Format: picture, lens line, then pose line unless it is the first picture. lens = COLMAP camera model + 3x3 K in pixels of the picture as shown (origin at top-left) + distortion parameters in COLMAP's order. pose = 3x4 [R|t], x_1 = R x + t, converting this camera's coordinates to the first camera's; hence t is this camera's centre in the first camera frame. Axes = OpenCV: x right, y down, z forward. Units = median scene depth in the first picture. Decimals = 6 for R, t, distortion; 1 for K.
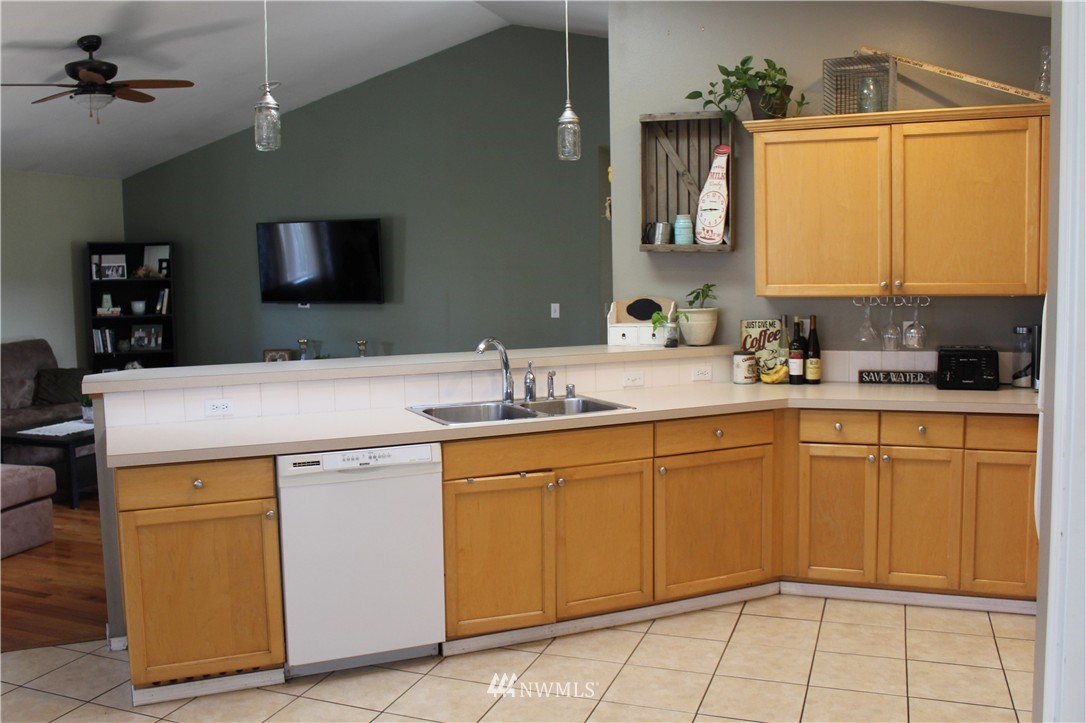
lens RADIAL K [[955.0, 0, 542.2], [0, 955.0, 342.6], [0, 0, 1]] dist [-0.154570, 0.180238]
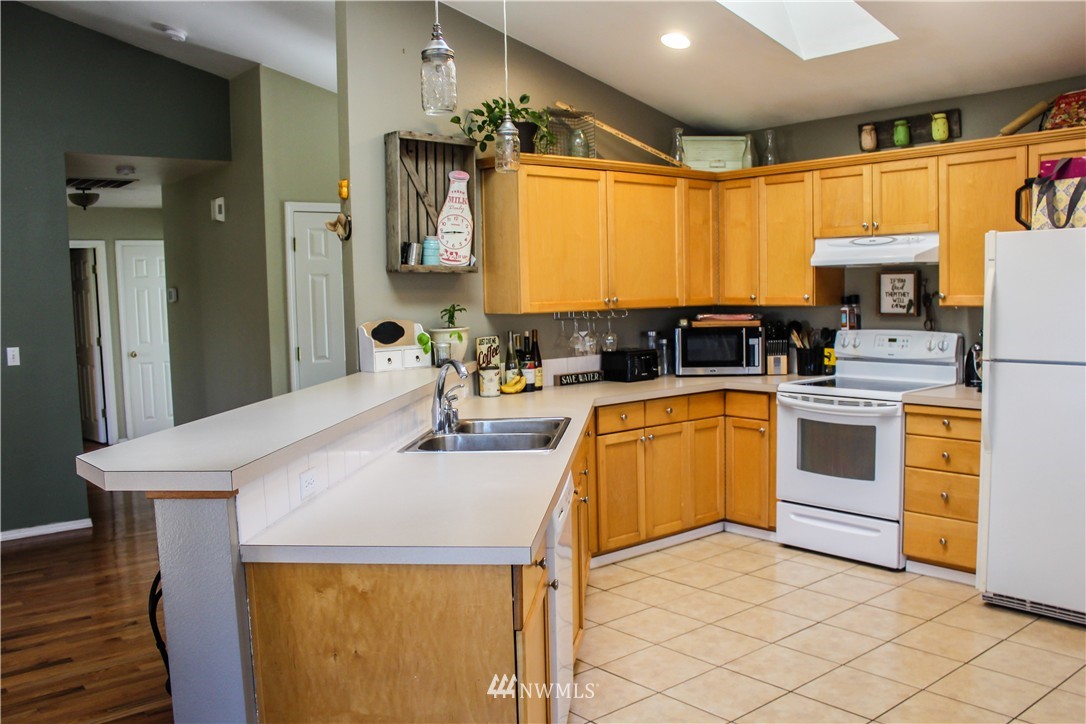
lens RADIAL K [[915.0, 0, 541.1], [0, 915.0, 375.9], [0, 0, 1]] dist [-0.154772, 0.140239]
pose [[0.509773, -0.074477, 0.857079, -0.653873], [0.083086, 0.995851, 0.037118, -0.013872], [-0.856288, 0.052290, 0.513846, 0.429674]]
